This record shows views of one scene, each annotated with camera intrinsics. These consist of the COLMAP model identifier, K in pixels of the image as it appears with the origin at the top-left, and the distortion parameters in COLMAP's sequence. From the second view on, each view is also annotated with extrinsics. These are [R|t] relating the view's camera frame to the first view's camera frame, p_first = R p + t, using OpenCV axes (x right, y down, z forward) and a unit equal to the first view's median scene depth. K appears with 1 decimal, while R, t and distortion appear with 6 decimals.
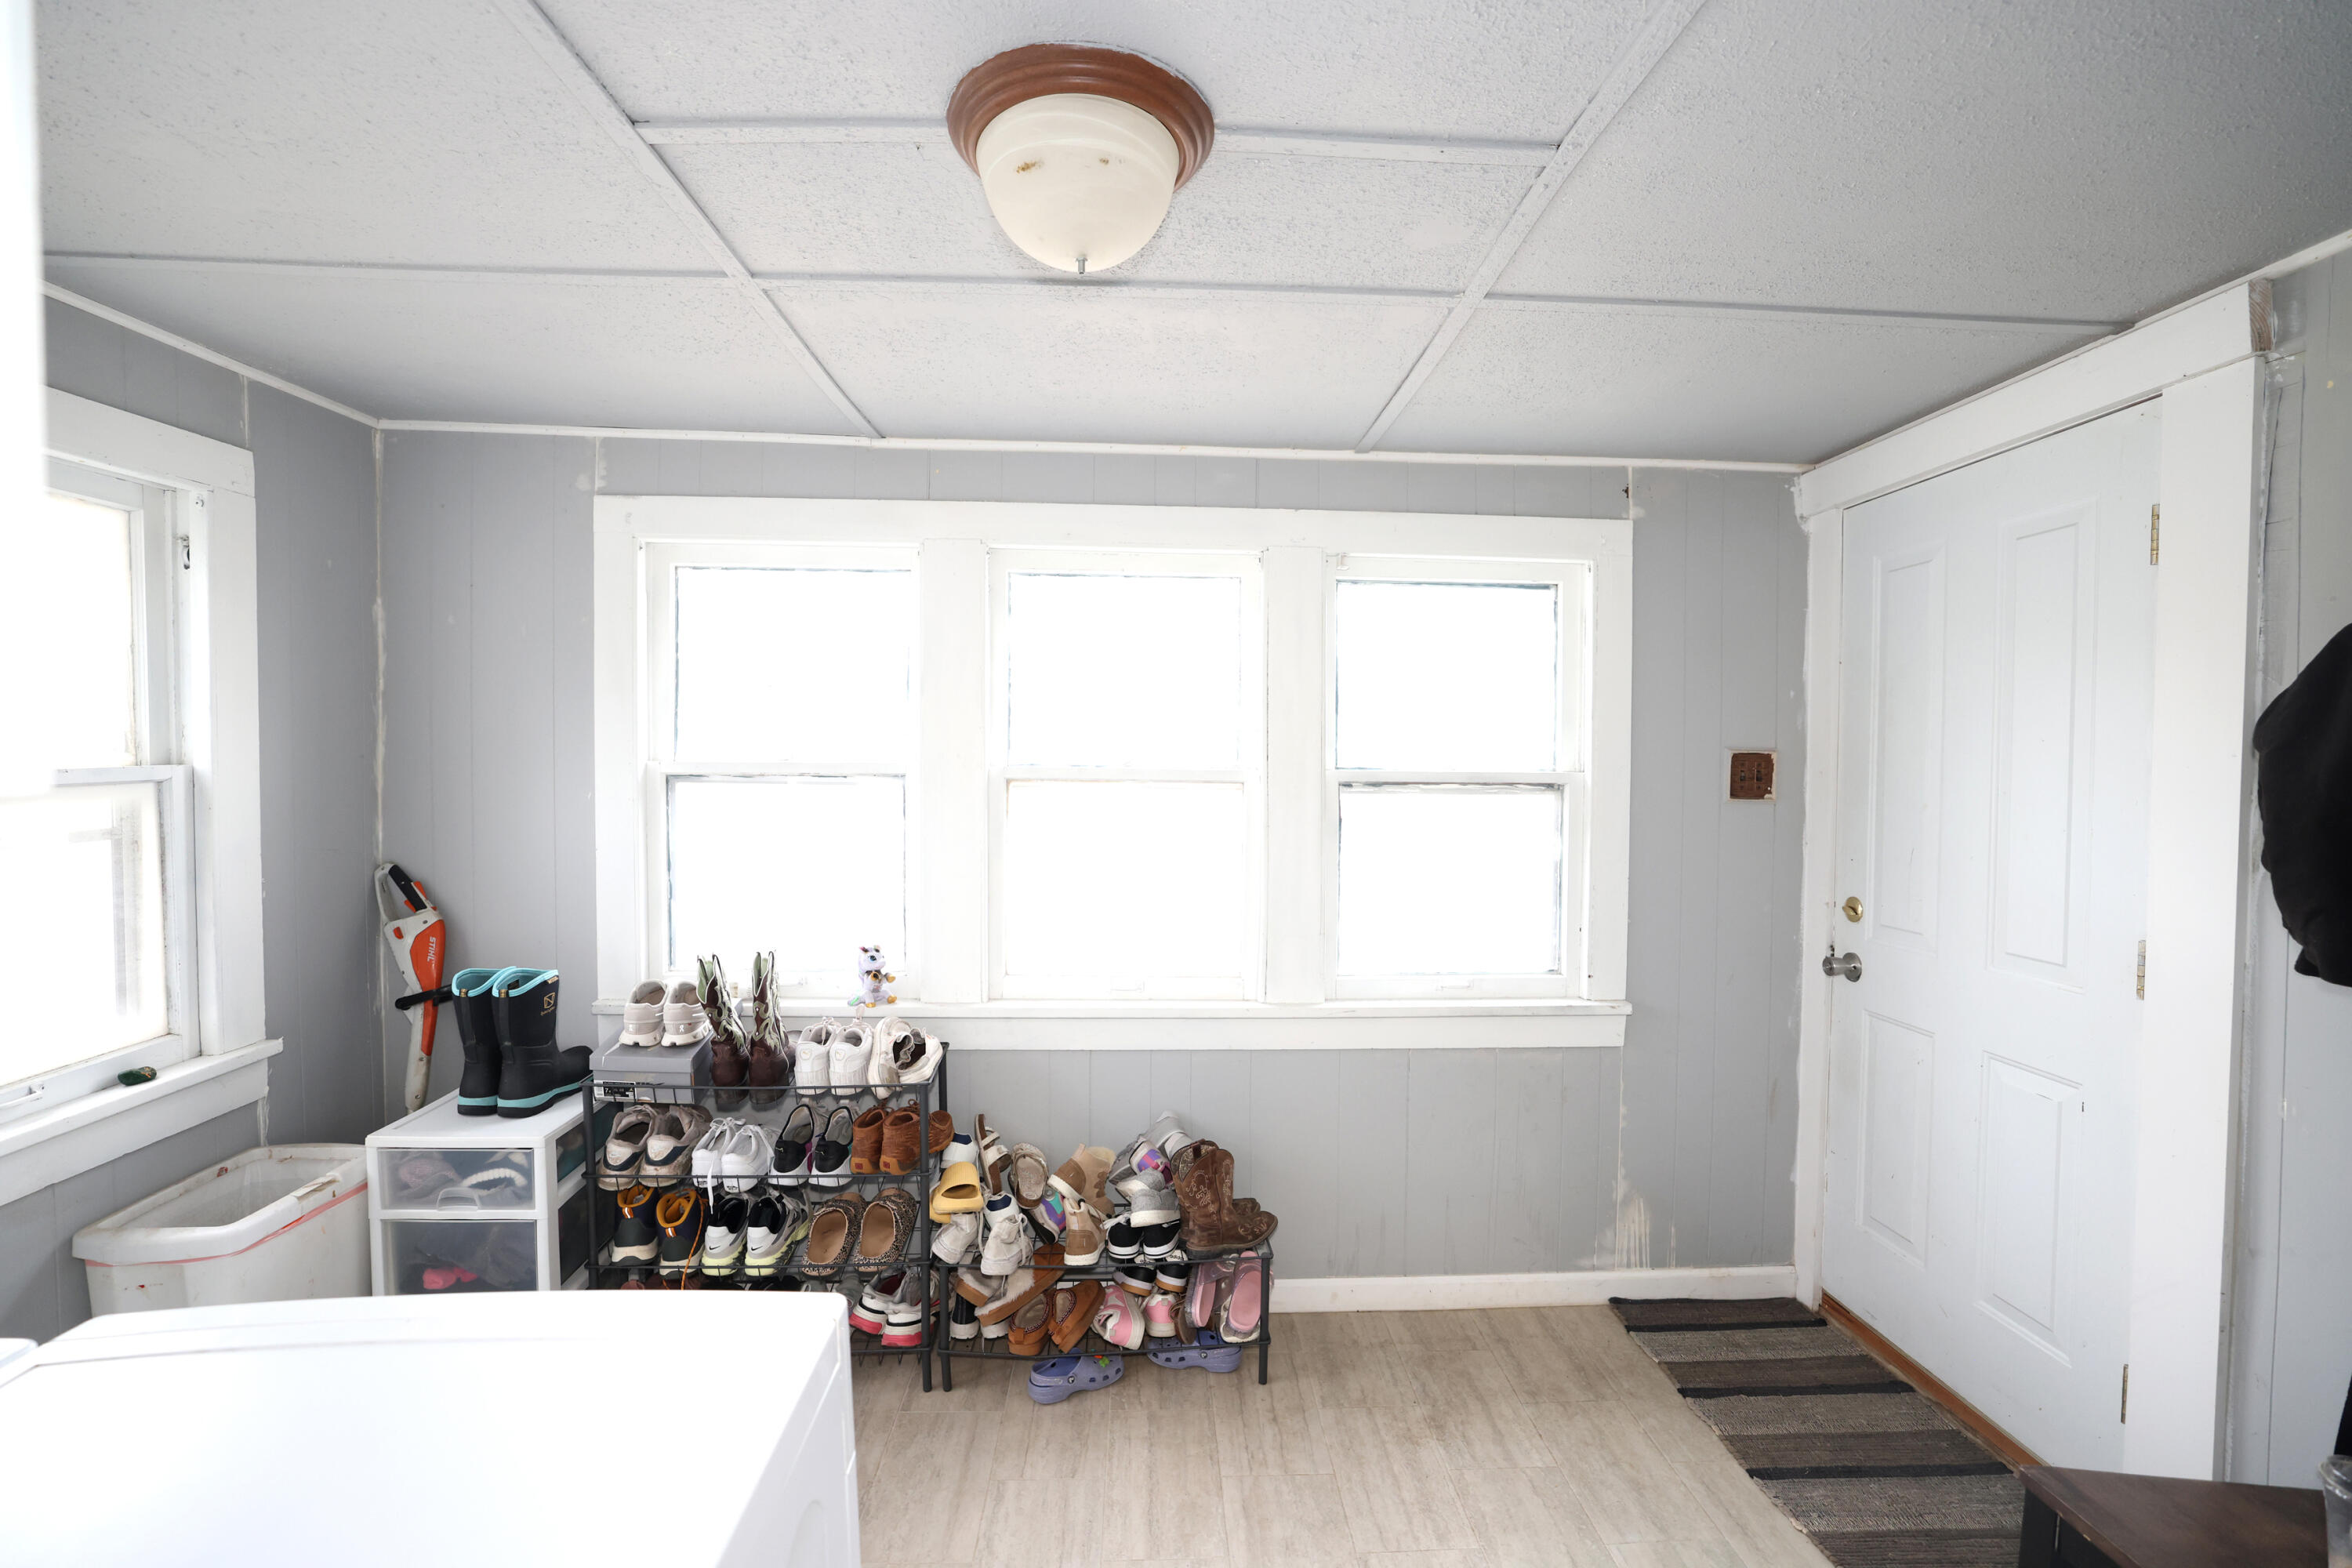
lens RADIAL K [[985.9, 0, 1171.1], [0, 985.9, 792.8], [0, 0, 1]] dist [-0.018230, 0.000738]
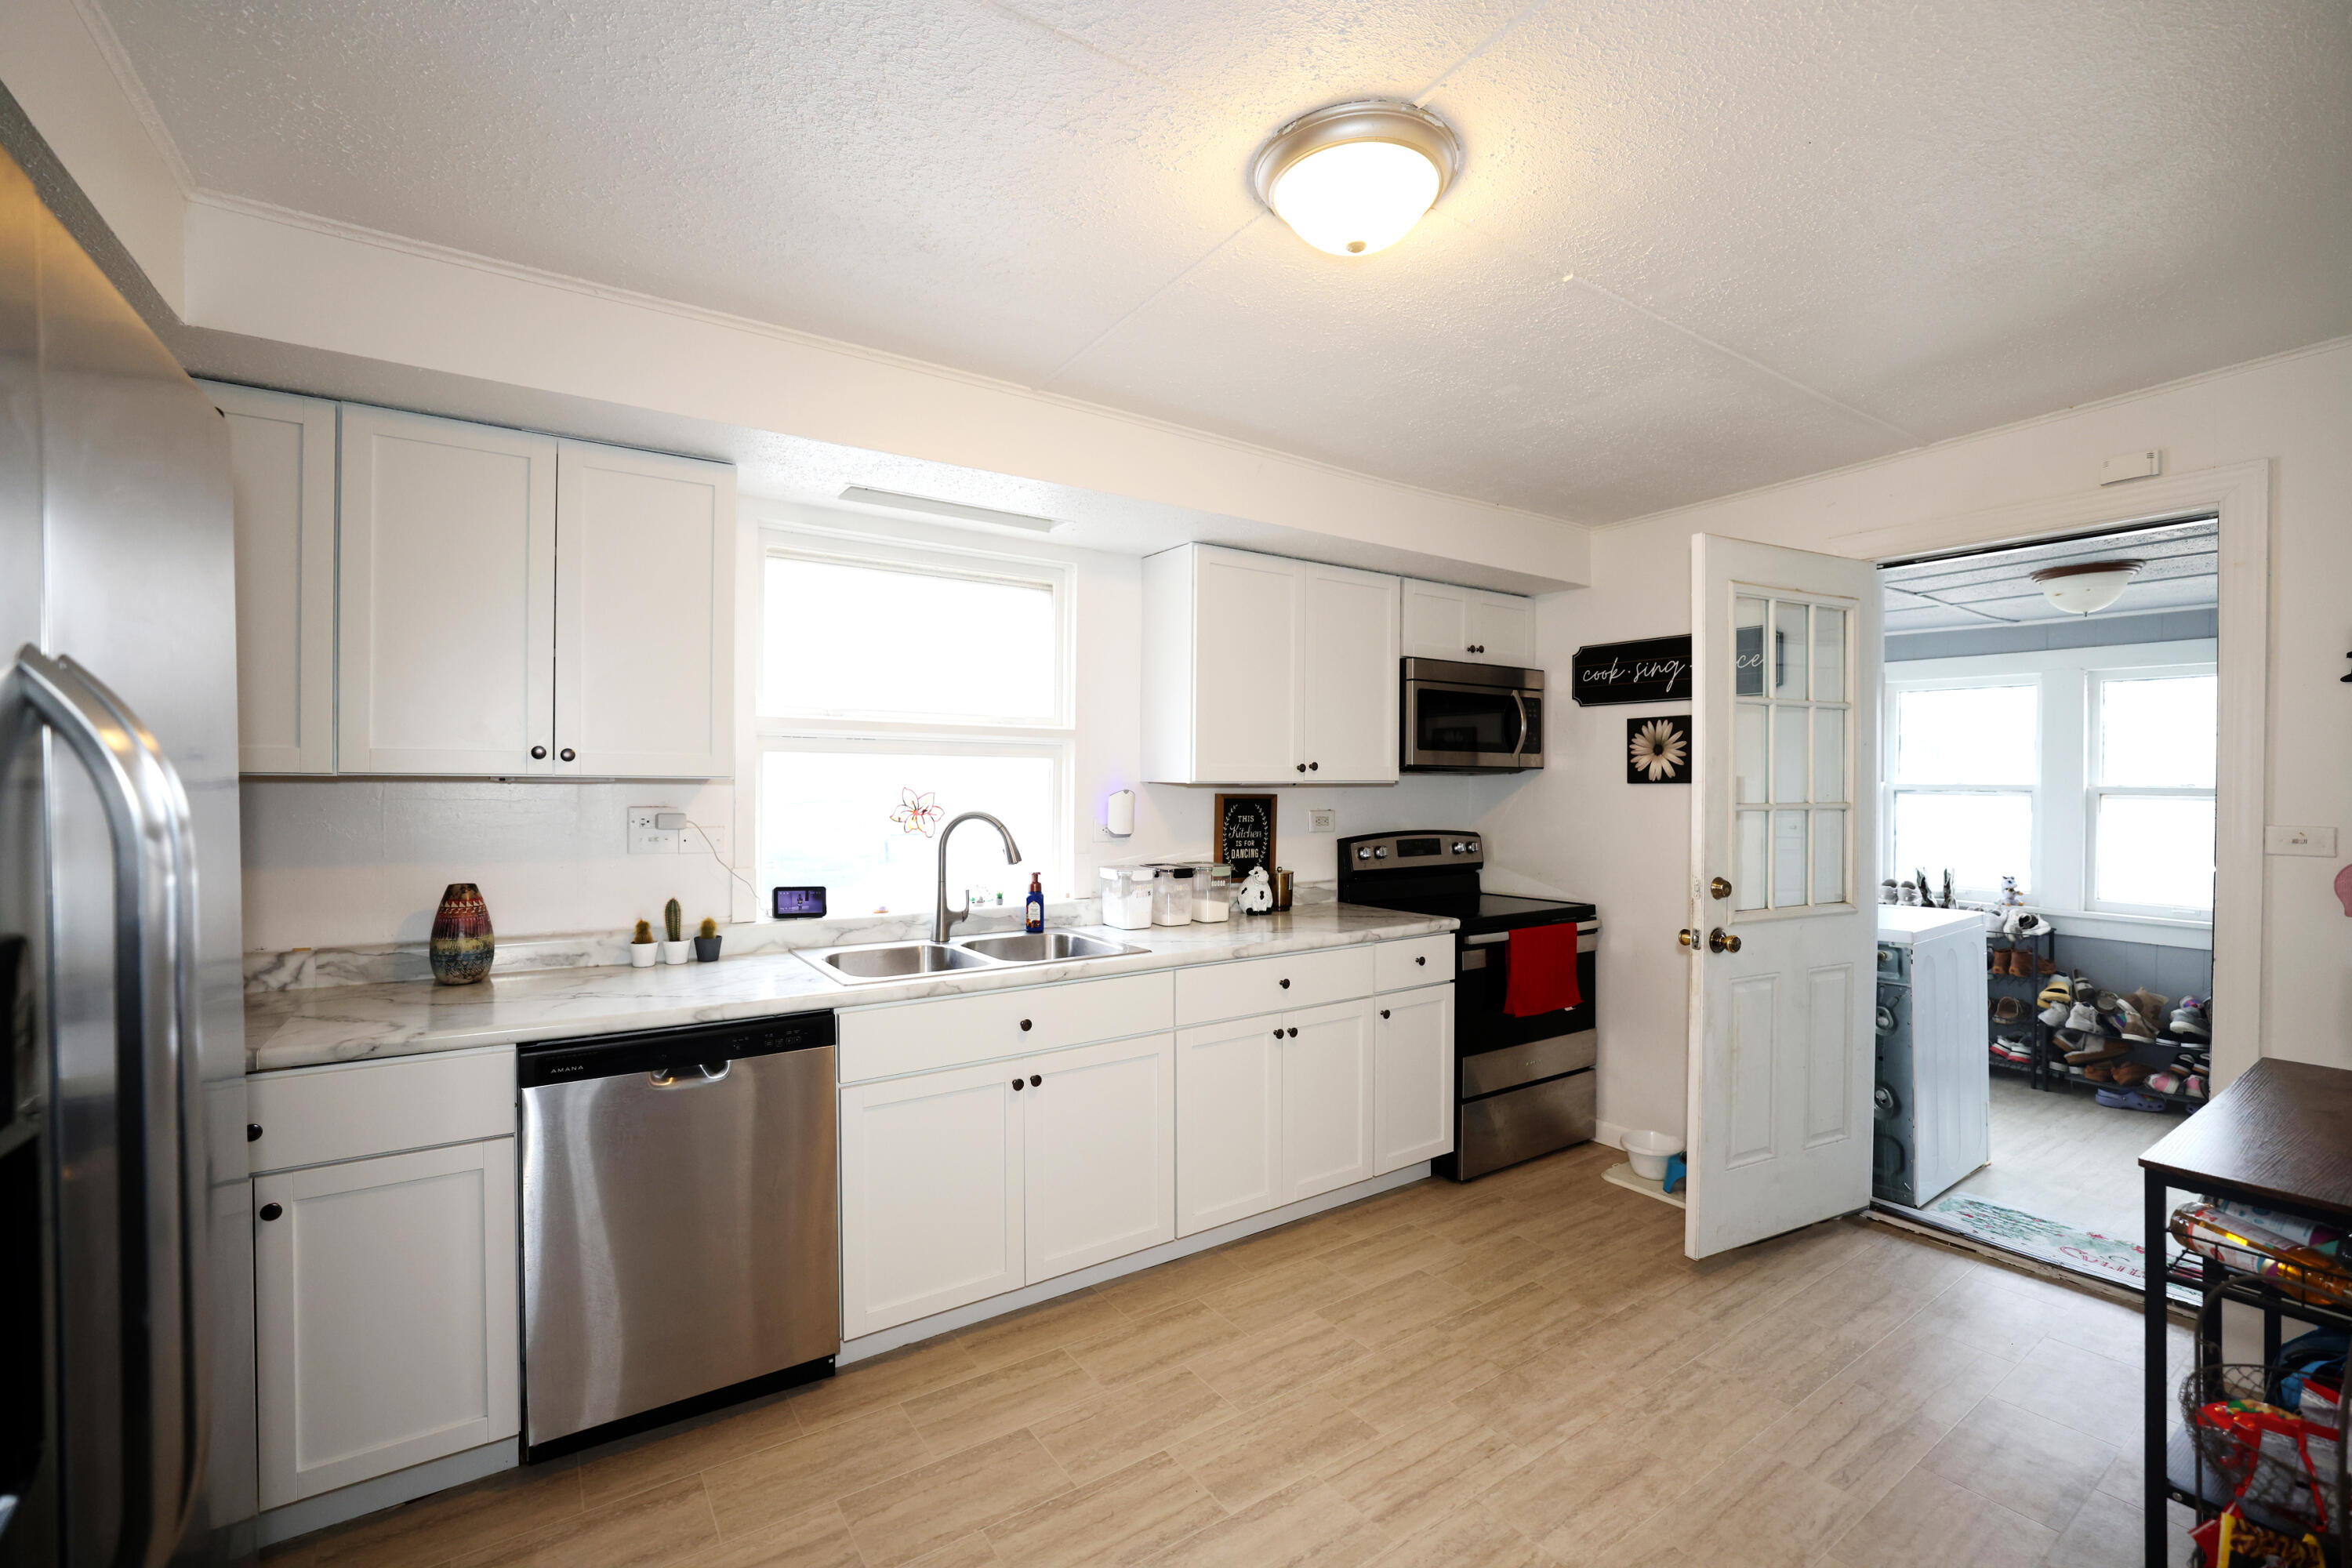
lens RADIAL K [[985.9, 0, 1168.4], [0, 985.9, 801.1], [0, 0, 1]] dist [-0.018230, 0.000738]
pose [[0.514717, 0.013448, -0.857254, 0.561146], [-0.031484, 0.999499, -0.003224, 0.068529], [0.856782, 0.028649, 0.514883, -1.640709]]
